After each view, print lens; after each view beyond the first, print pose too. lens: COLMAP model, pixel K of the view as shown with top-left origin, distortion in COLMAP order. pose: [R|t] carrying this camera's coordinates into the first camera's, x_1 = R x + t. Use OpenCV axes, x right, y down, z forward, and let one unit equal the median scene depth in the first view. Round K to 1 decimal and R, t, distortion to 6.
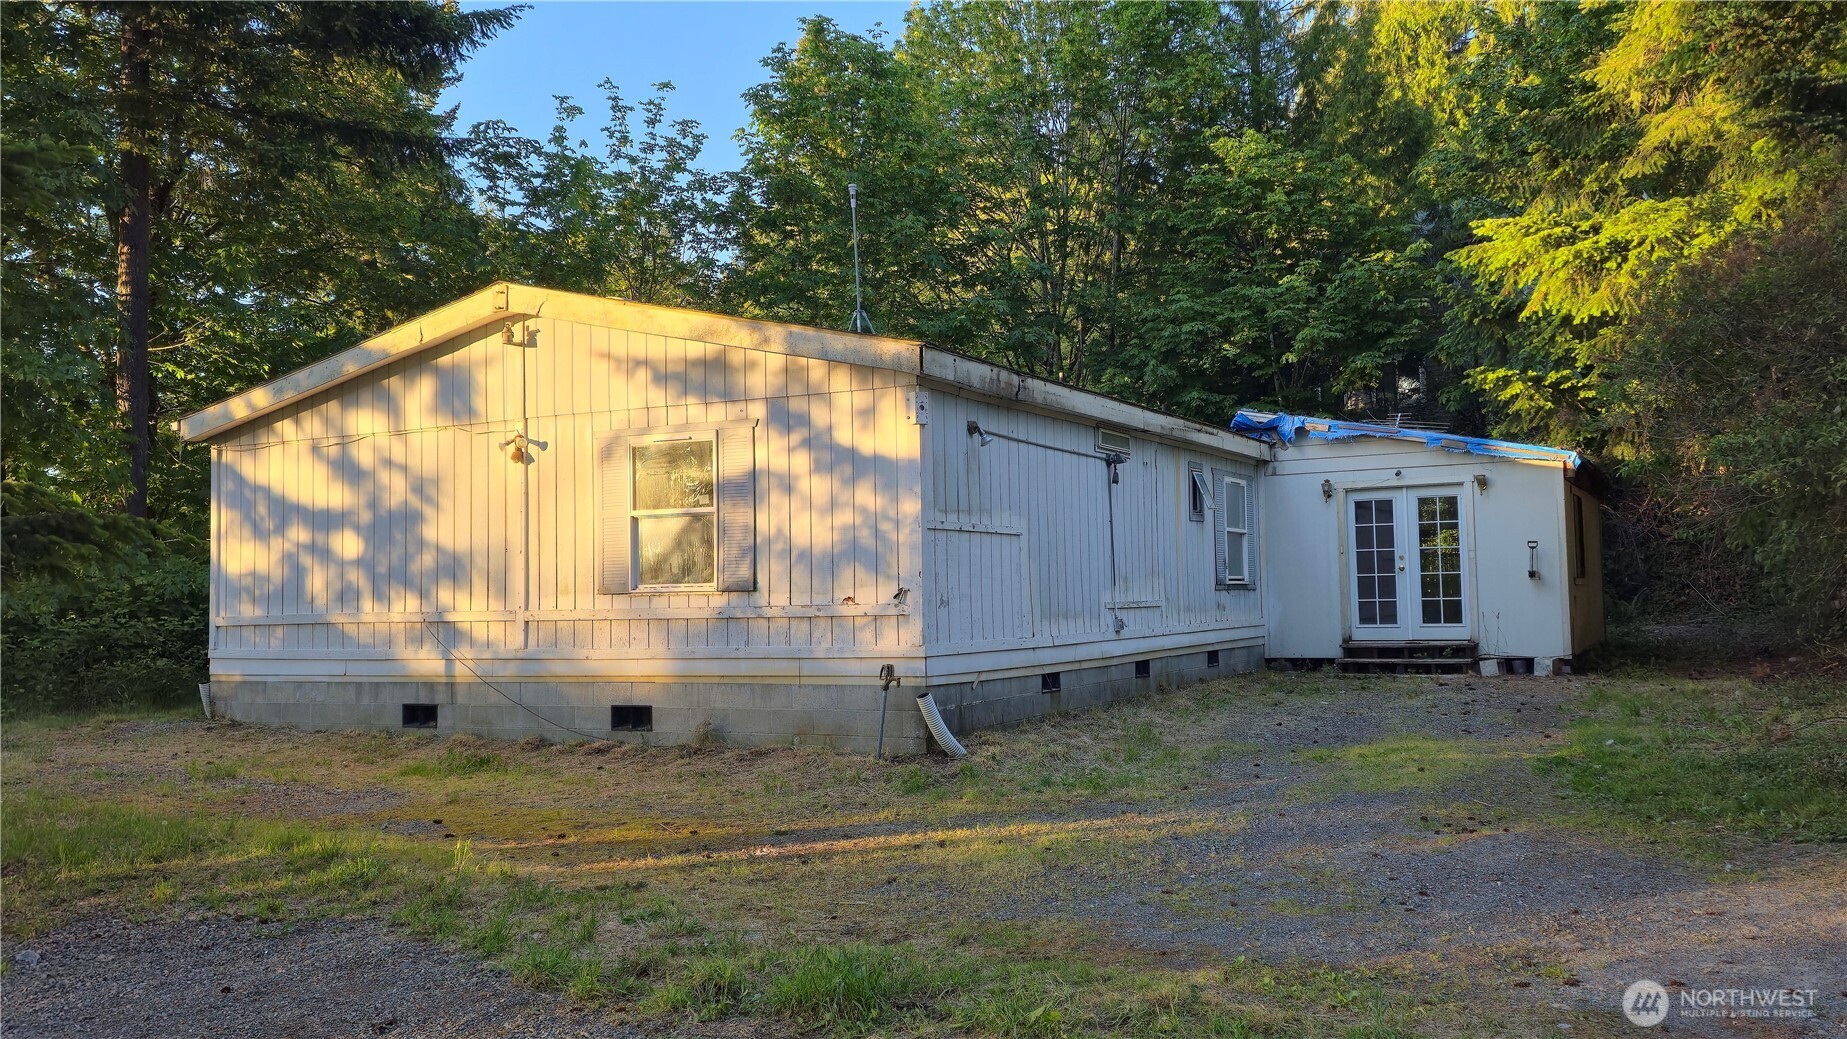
lens RADIAL K [[1509.6, 0, 929.8], [0, 1509.6, 504.8], [0, 0, 1]] dist [0.095173, -0.057154]
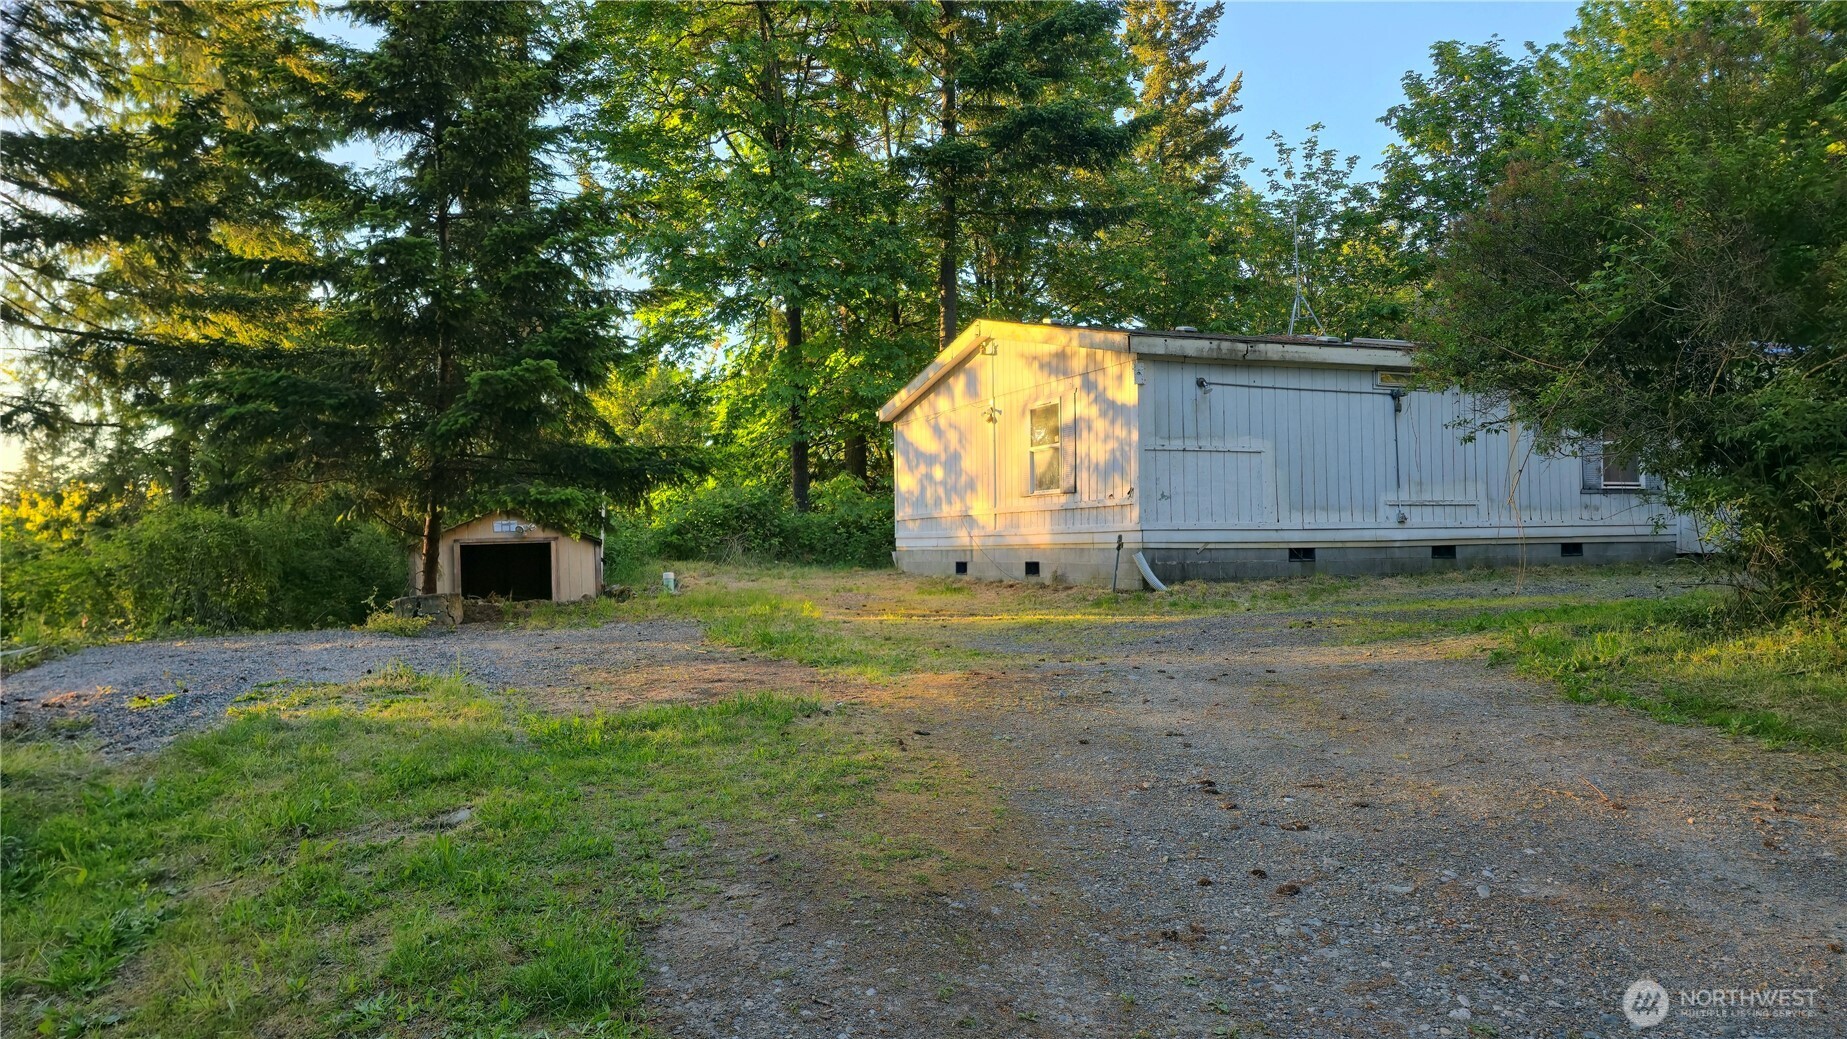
lens RADIAL K [[1209.9, 0, 929.9], [0, 1209.9, 518.8], [0, 0, 1]] dist [0.086773, -0.085351]
pose [[0.780936, -0.005494, -0.624587, 0.462965], [0.036416, 0.998661, 0.036748, 0.024892], [0.623549, -0.051443, 0.780090, -0.106689]]
